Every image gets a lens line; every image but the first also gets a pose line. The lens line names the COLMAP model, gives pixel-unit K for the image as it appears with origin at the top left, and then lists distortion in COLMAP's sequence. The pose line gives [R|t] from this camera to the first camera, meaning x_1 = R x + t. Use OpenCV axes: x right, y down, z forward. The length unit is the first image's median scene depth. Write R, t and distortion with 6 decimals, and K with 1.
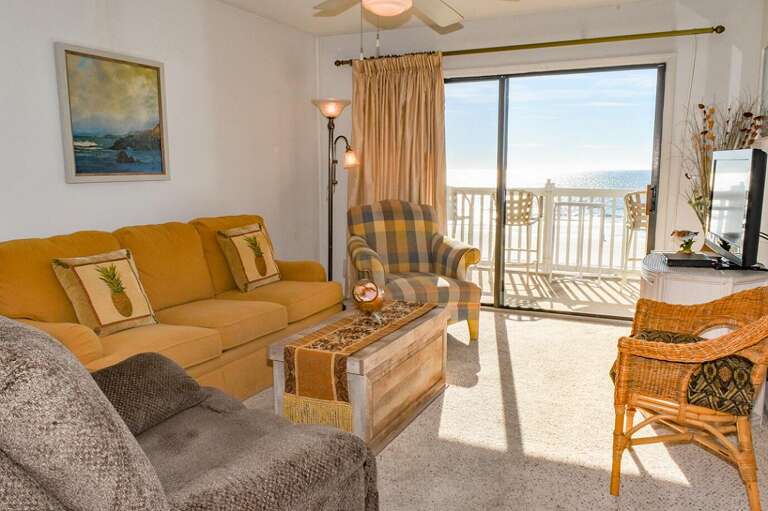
lens RADIAL K [[595.5, 0, 383.3], [0, 595.5, 253.5], [0, 0, 1]] dist [-0.009288, -0.008074]
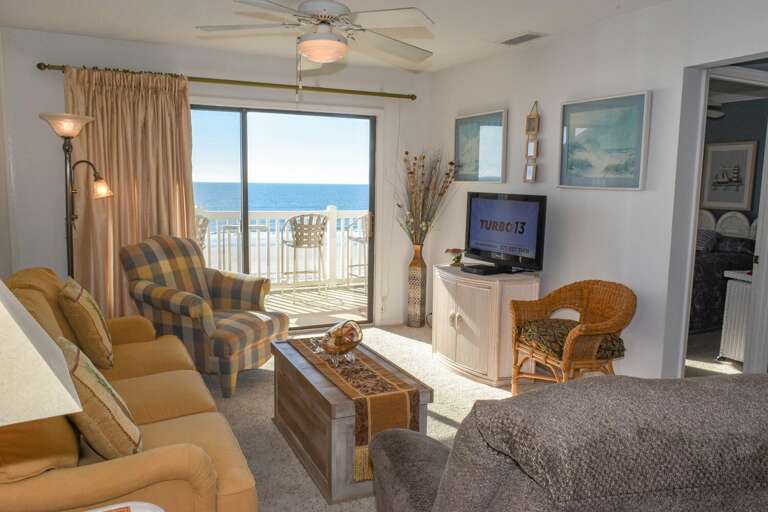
lens RADIAL K [[595.5, 0, 385.7], [0, 595.5, 256.5], [0, 0, 1]] dist [-0.009288, -0.008074]
pose [[0.628876, -0.083091, 0.773053, -0.456344], [0.092448, 0.995211, 0.031764, -0.054708], [-0.771990, 0.051492, 0.633546, 0.172856]]
